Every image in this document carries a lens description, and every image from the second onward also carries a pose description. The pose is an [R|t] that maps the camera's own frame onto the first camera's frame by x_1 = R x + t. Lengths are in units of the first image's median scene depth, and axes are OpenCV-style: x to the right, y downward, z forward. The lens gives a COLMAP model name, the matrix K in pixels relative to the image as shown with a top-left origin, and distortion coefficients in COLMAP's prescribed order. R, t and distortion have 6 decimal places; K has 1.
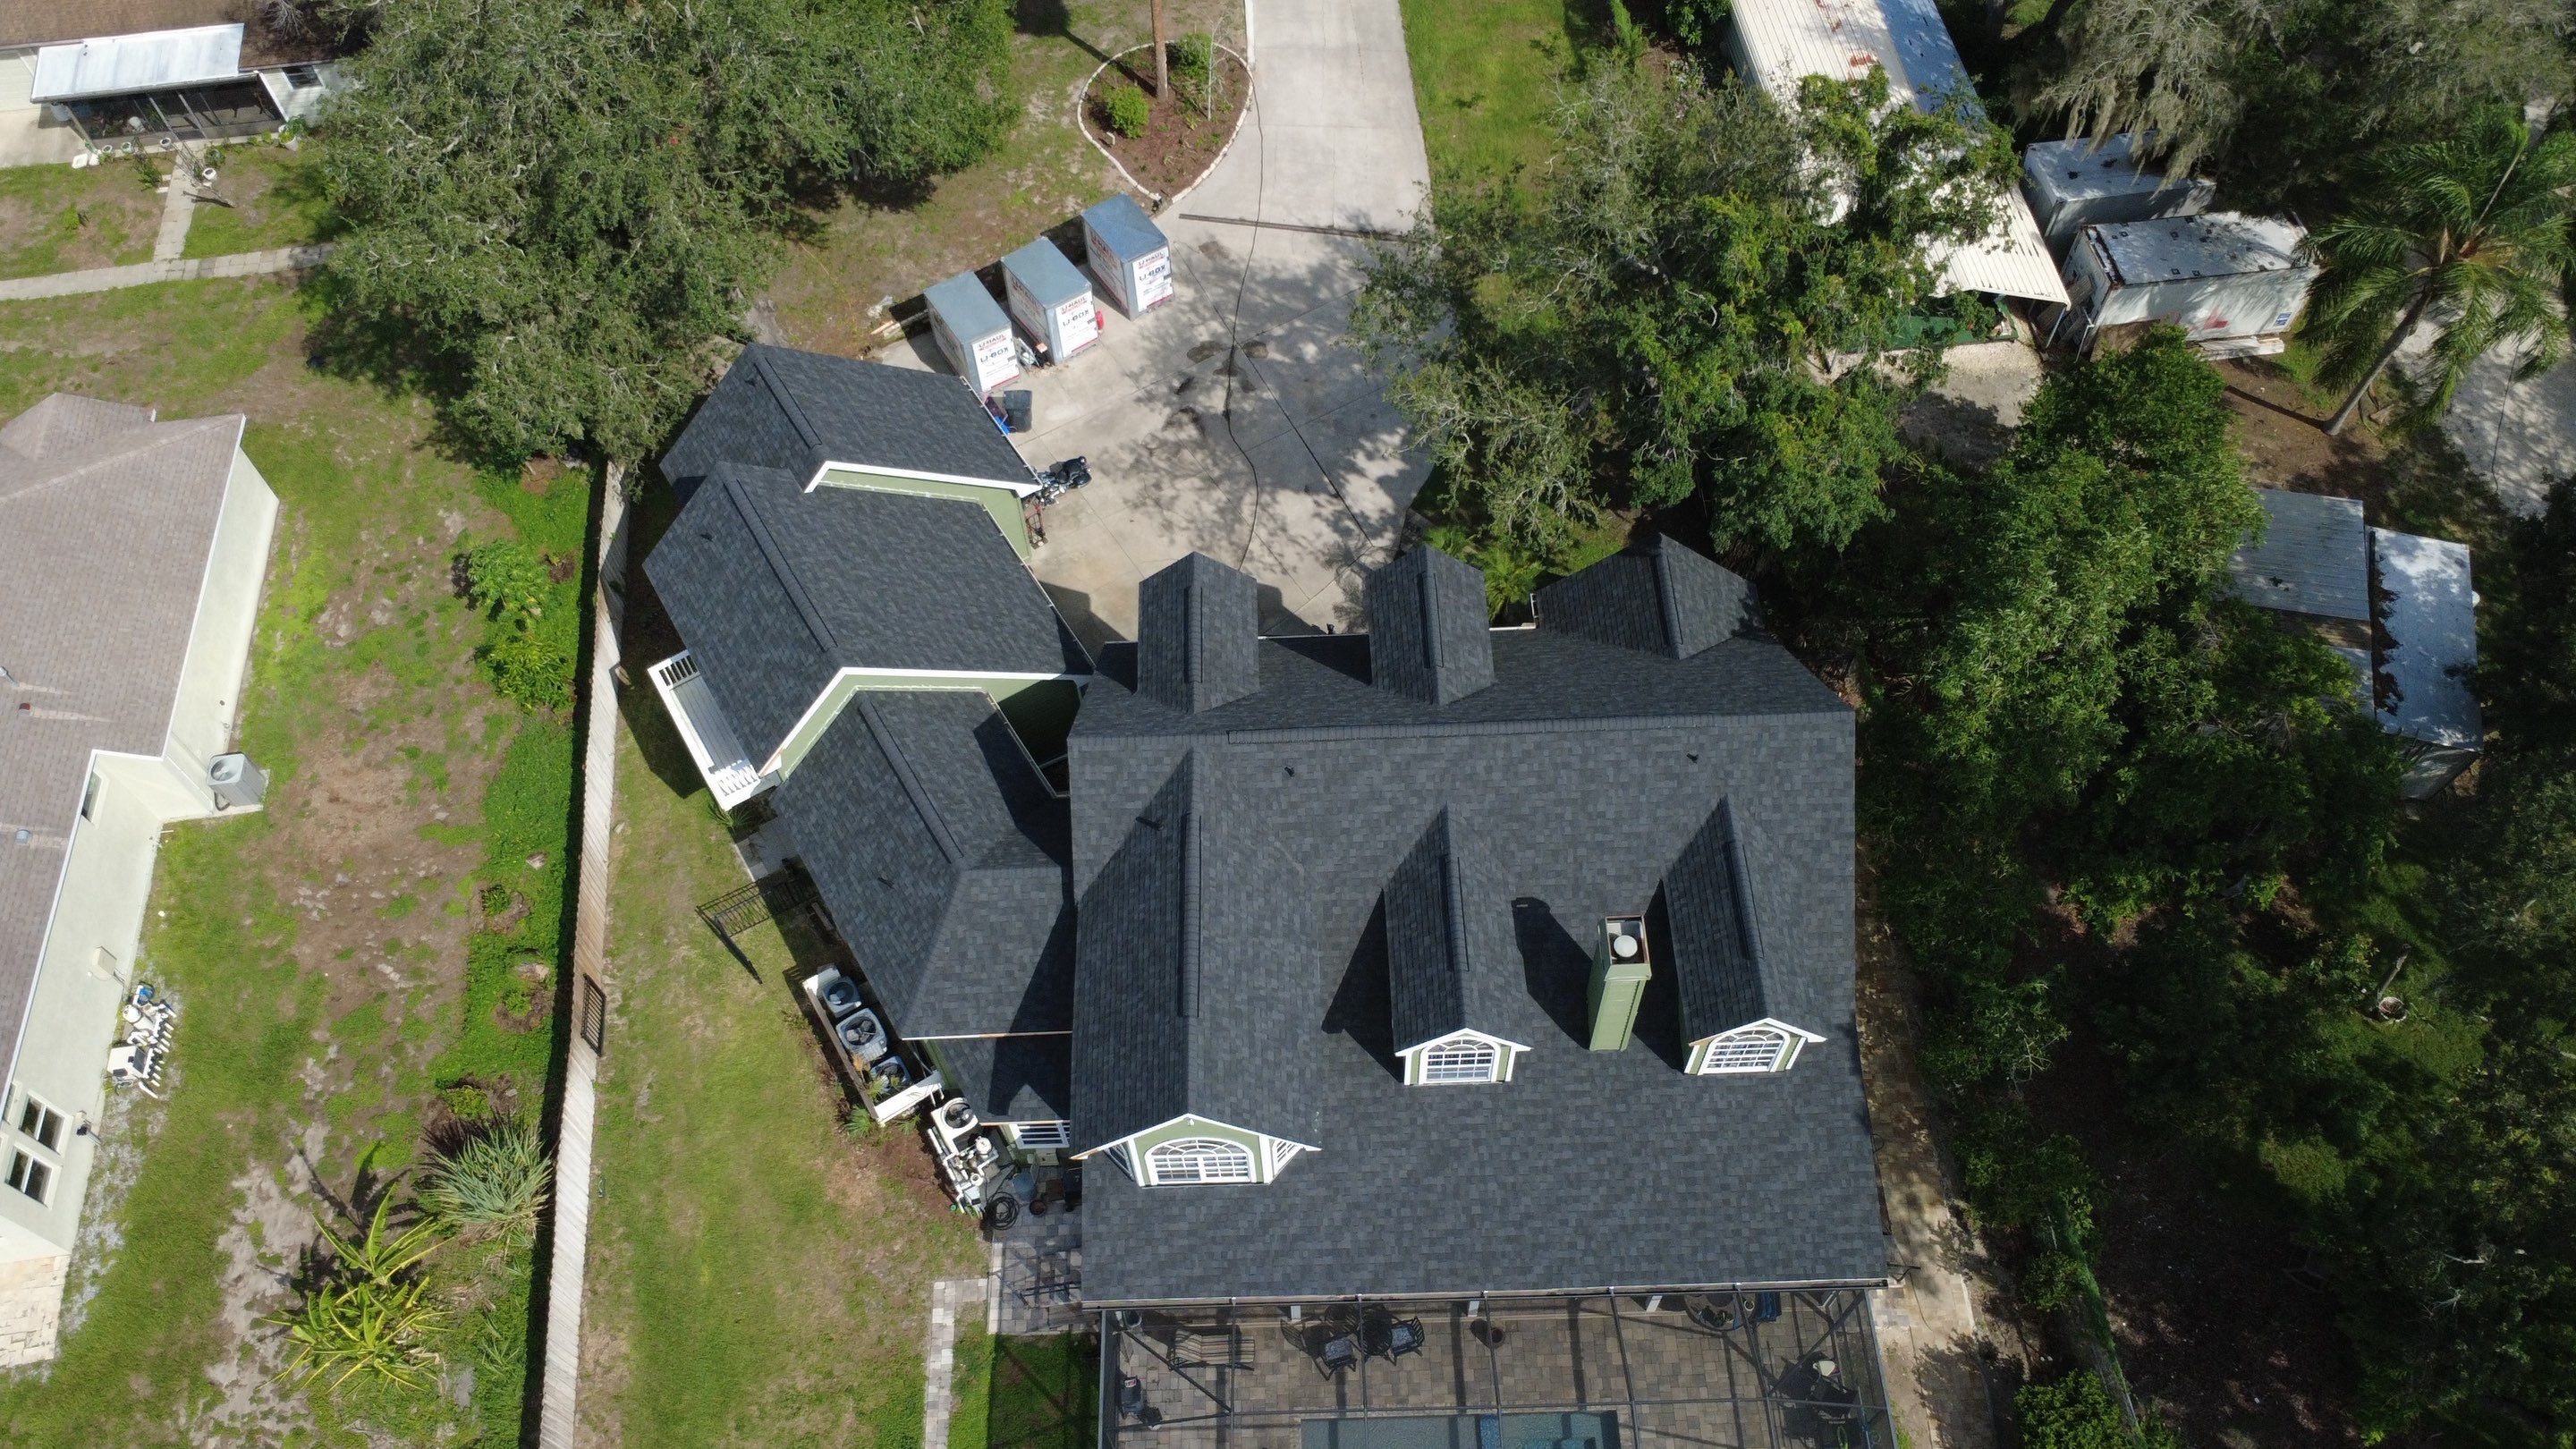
lens RADIAL K [[1866.8, 0, 1280.4], [0, 1866.8, 732.6], [0, 0, 1]] dist [-0.000200, 0.002385]
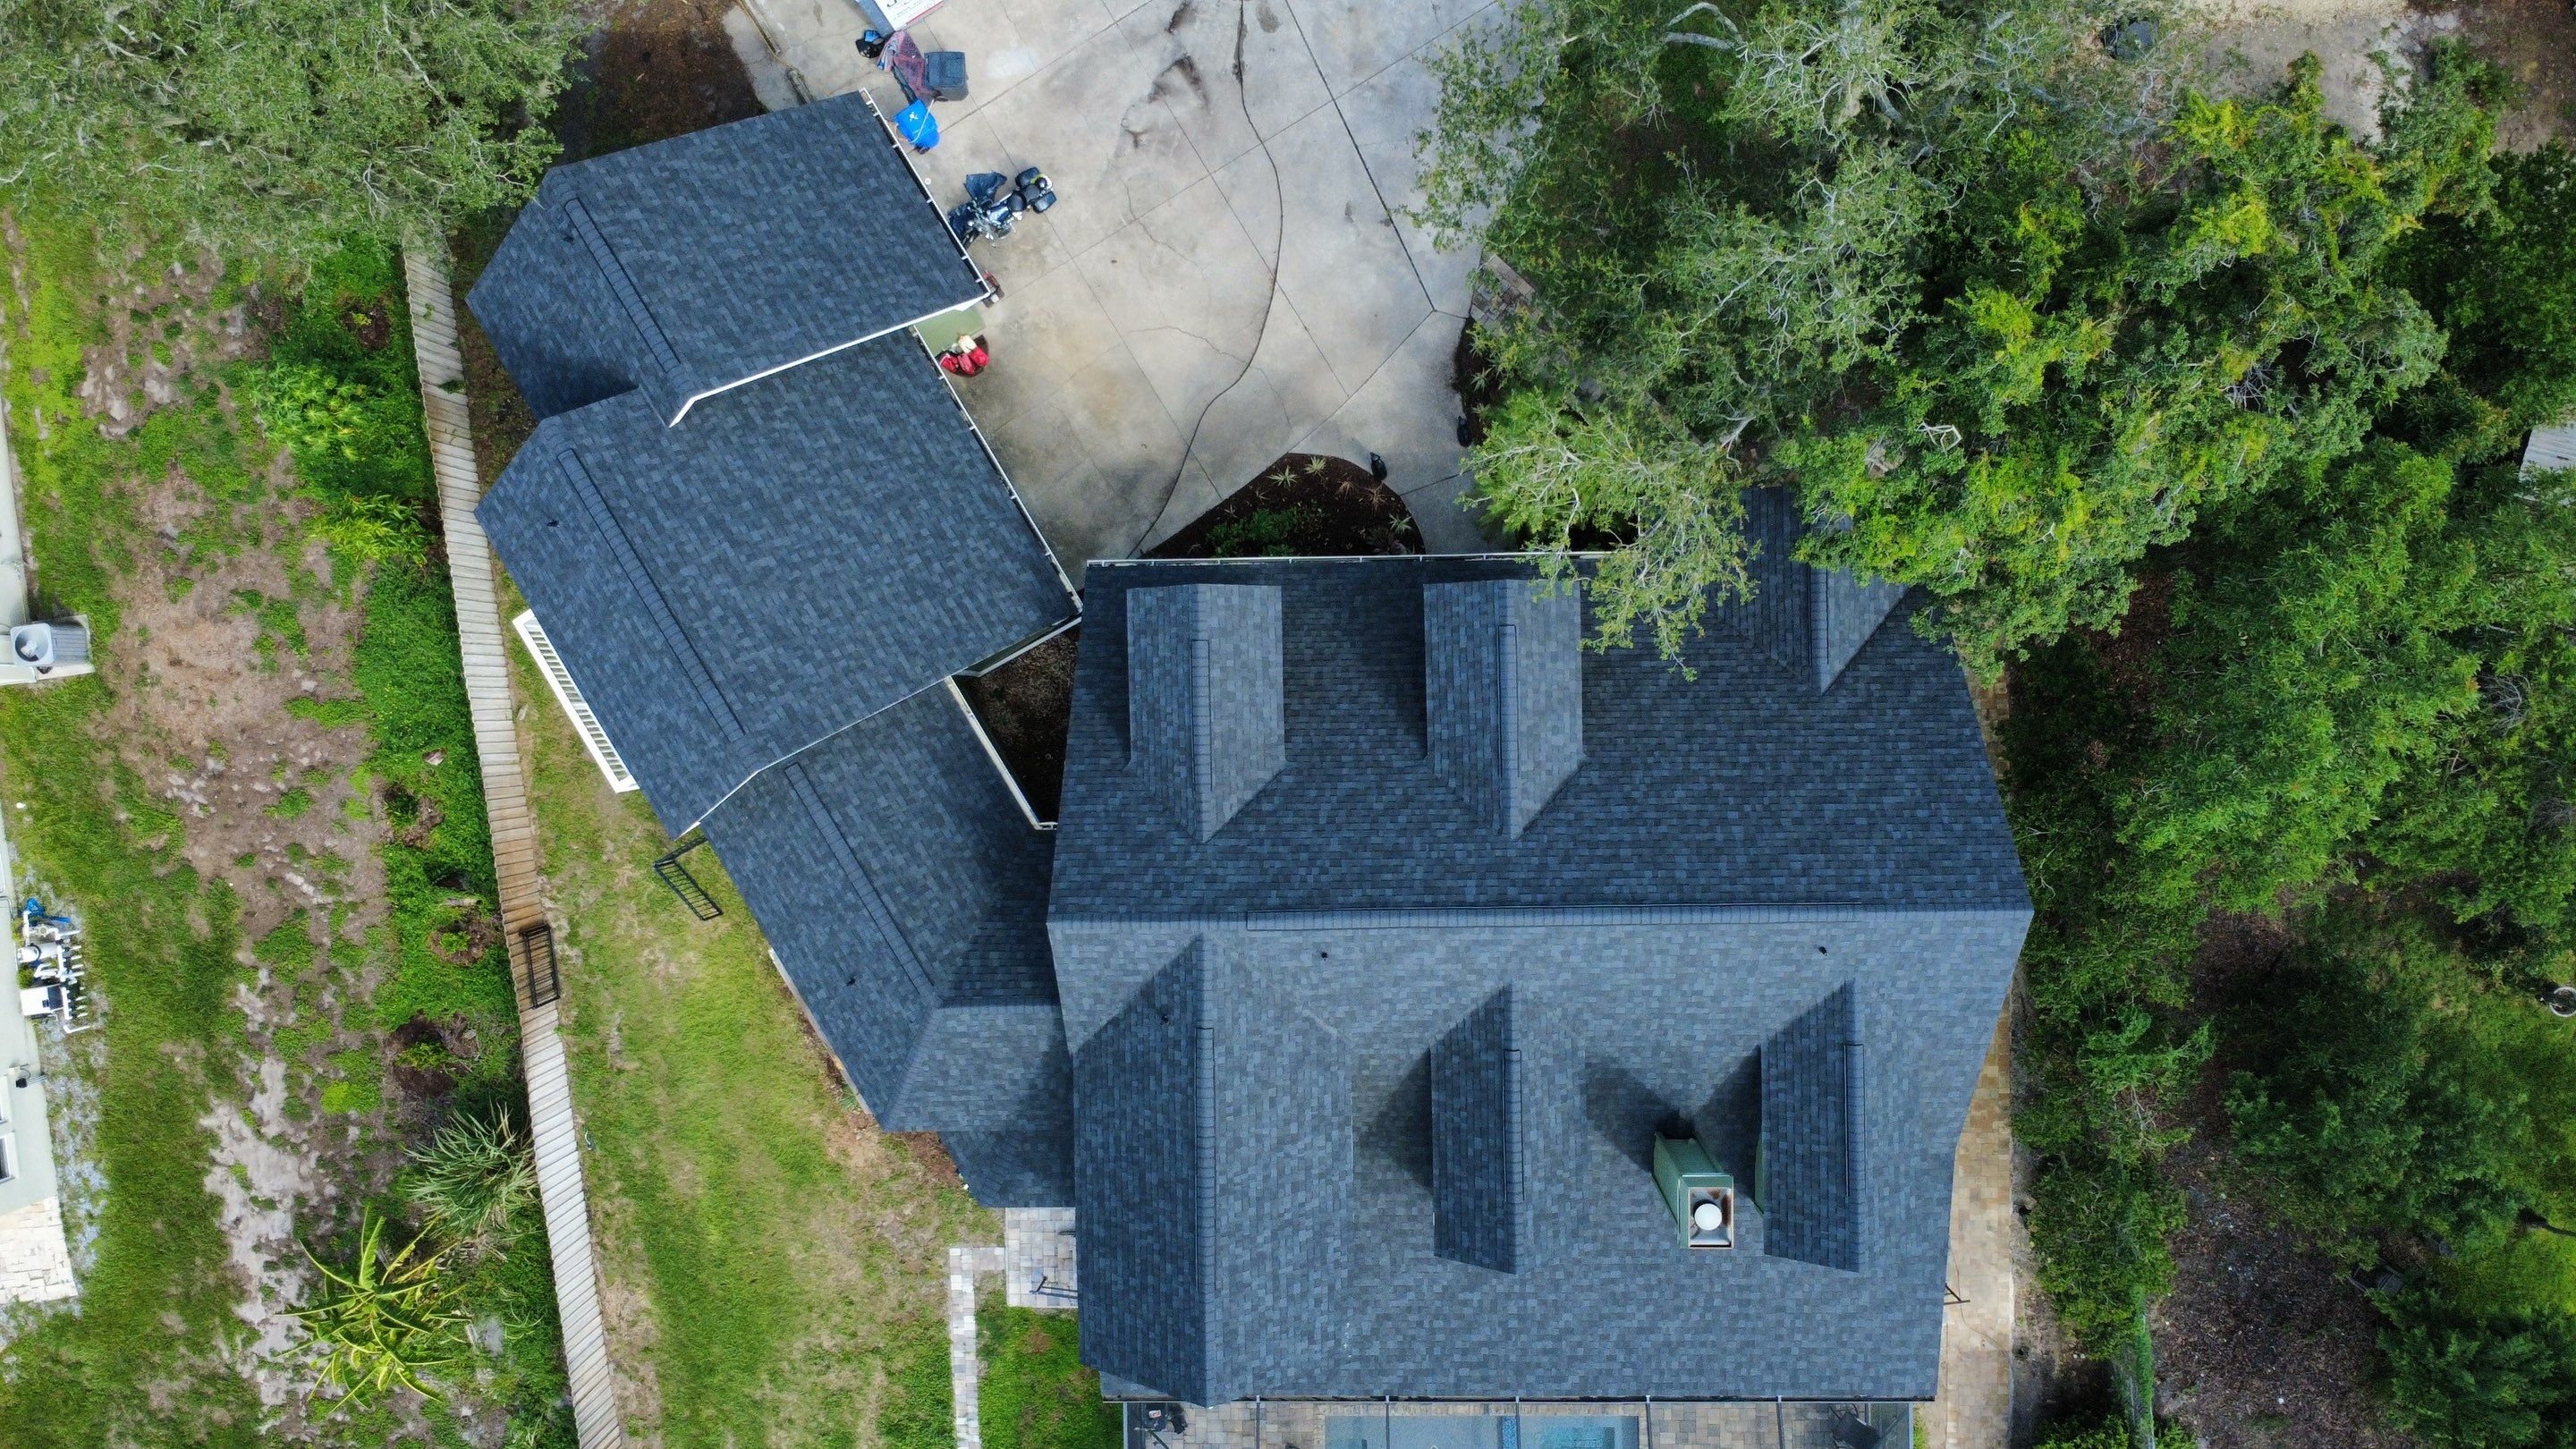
lens RADIAL K [[1866.8, 0, 1281.6], [0, 1866.8, 725.9], [0, 0, 1]] dist [-0.000200, 0.002385]
pose [[0.999927, 0.007105, -0.009780, -0.004495], [-0.000427, 0.829309, 0.558790, -0.440432], [0.012081, -0.558745, 0.829251, 0.322349]]
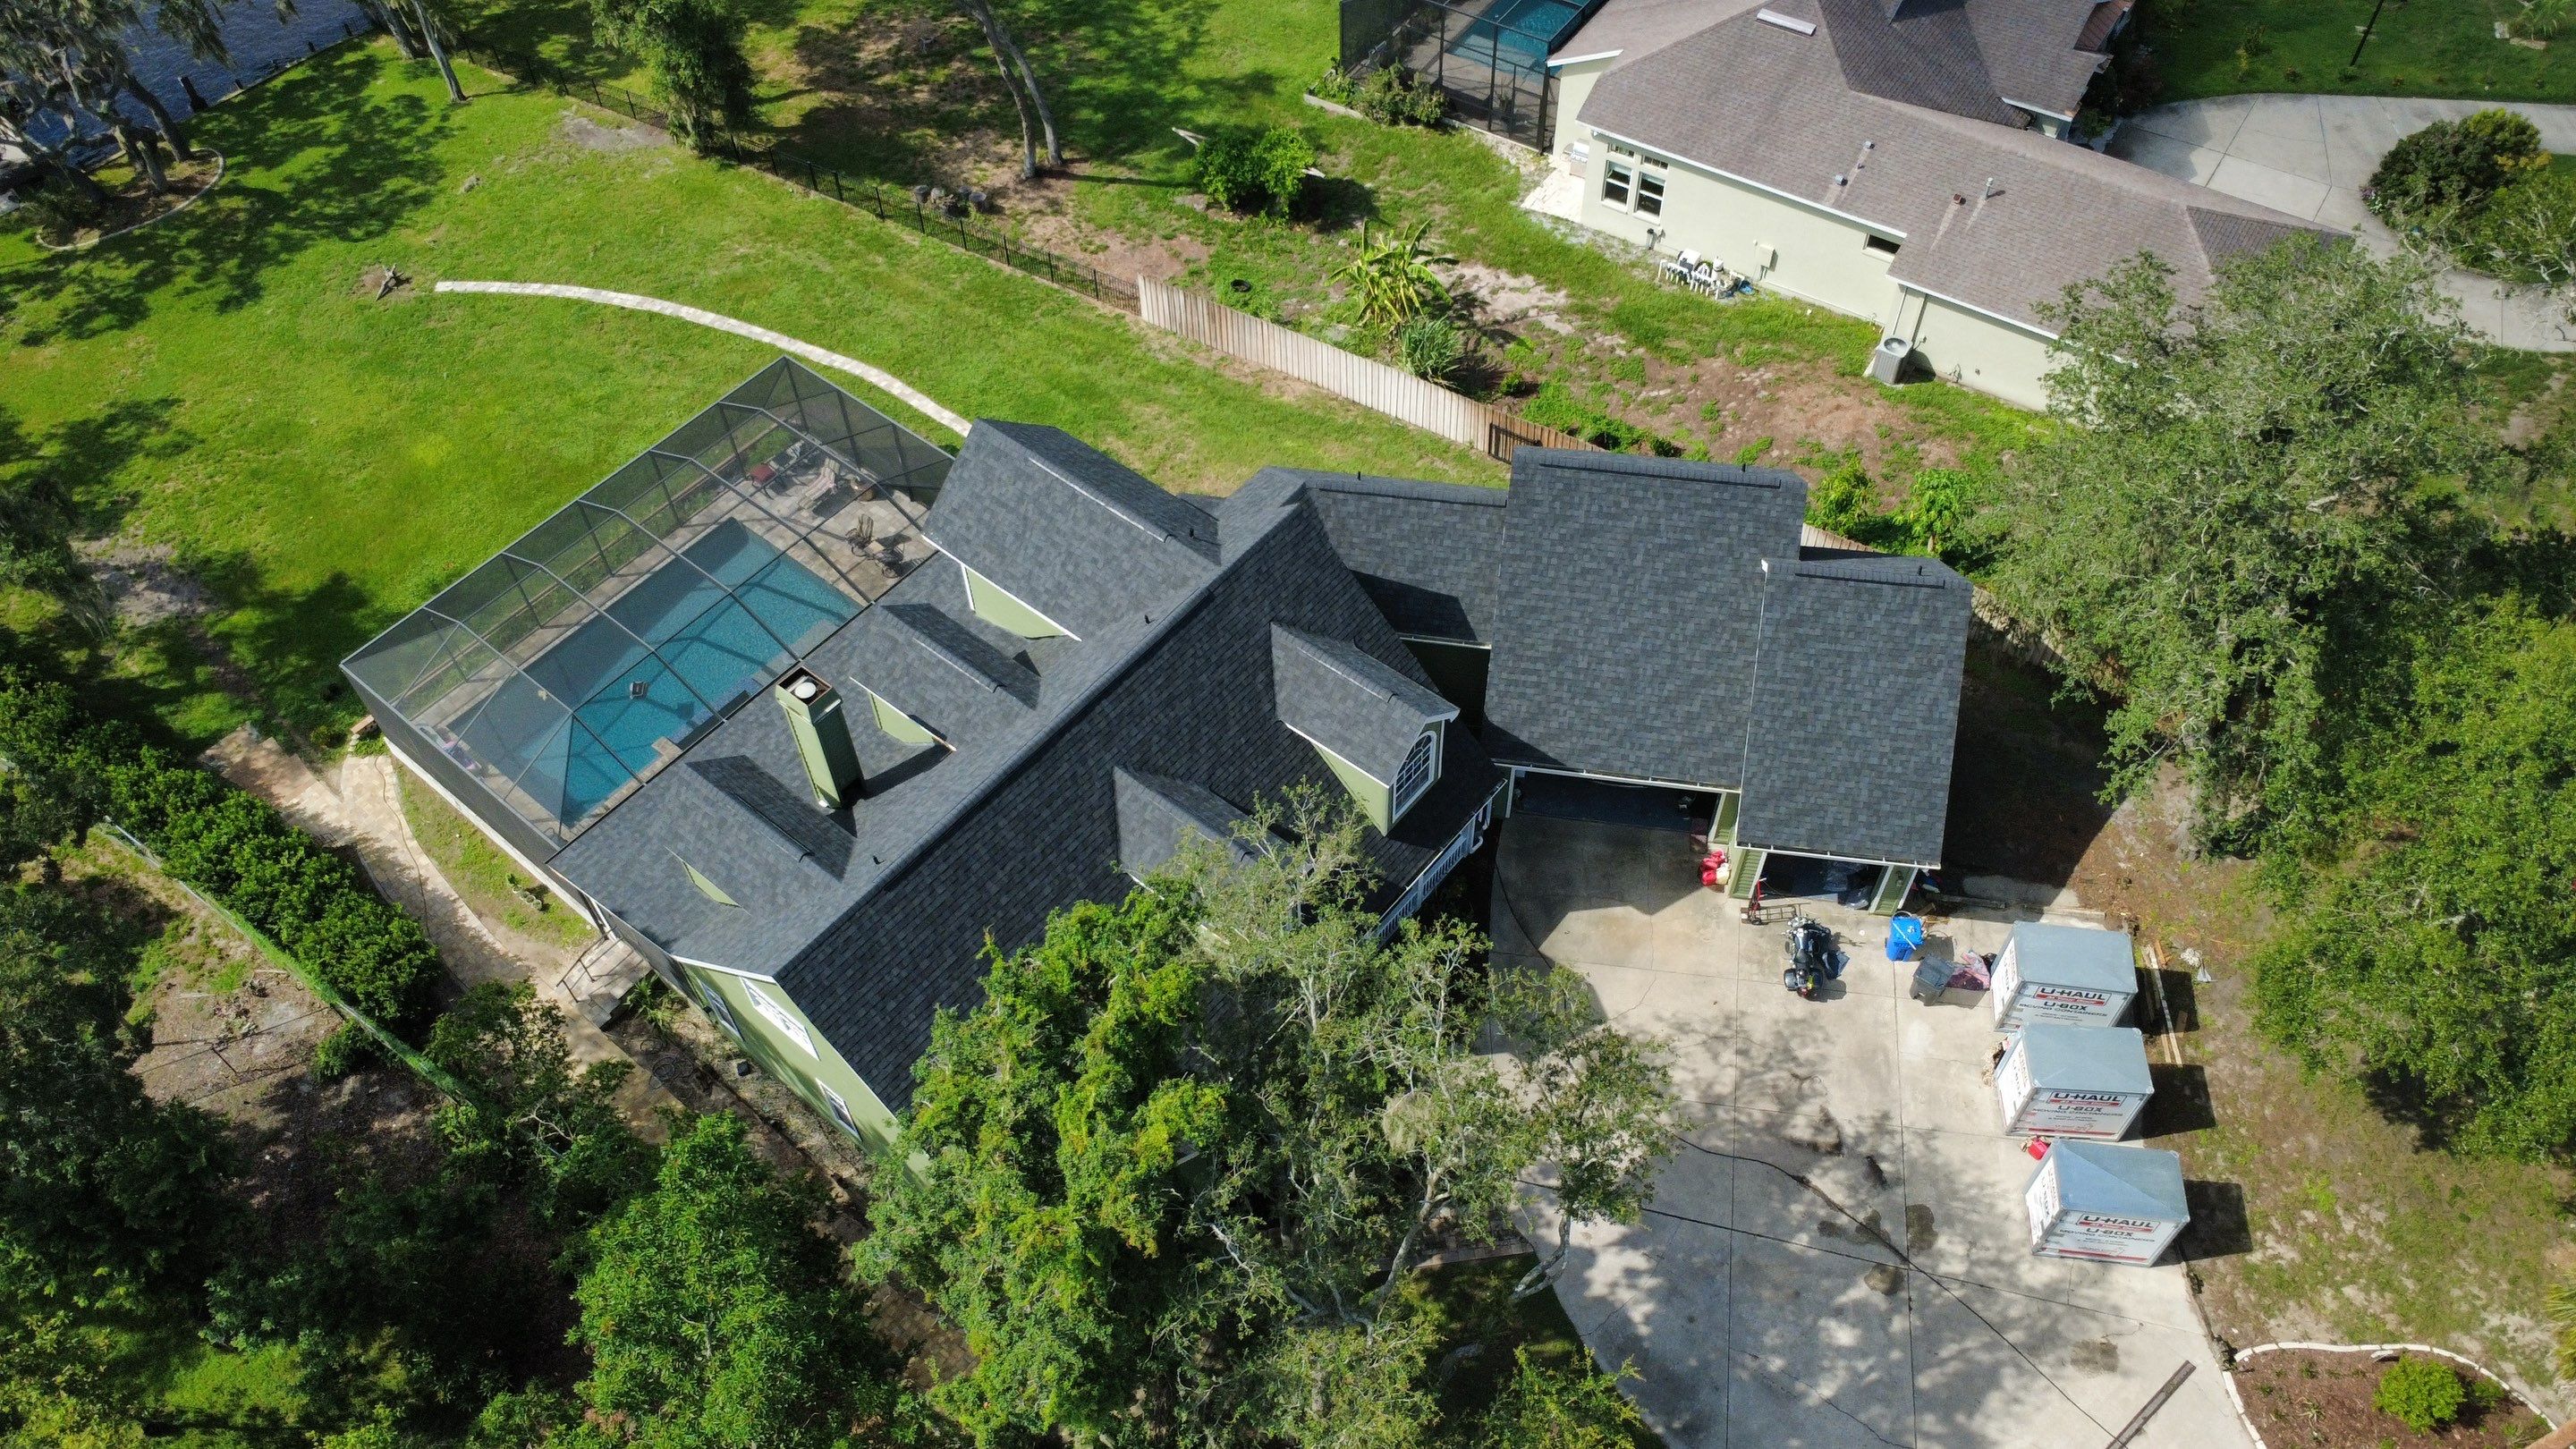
lens RADIAL K [[1866.8, 0, 1280.5], [0, 1866.8, 722.5], [0, 0, 1]] dist [-0.000200, 0.002385]
pose [[-0.651748, 0.623301, -0.432112, 0.395338], [-0.612773, -0.097028, 0.784279, -0.757128], [0.446915, 0.775939, 0.445180, 0.504396]]
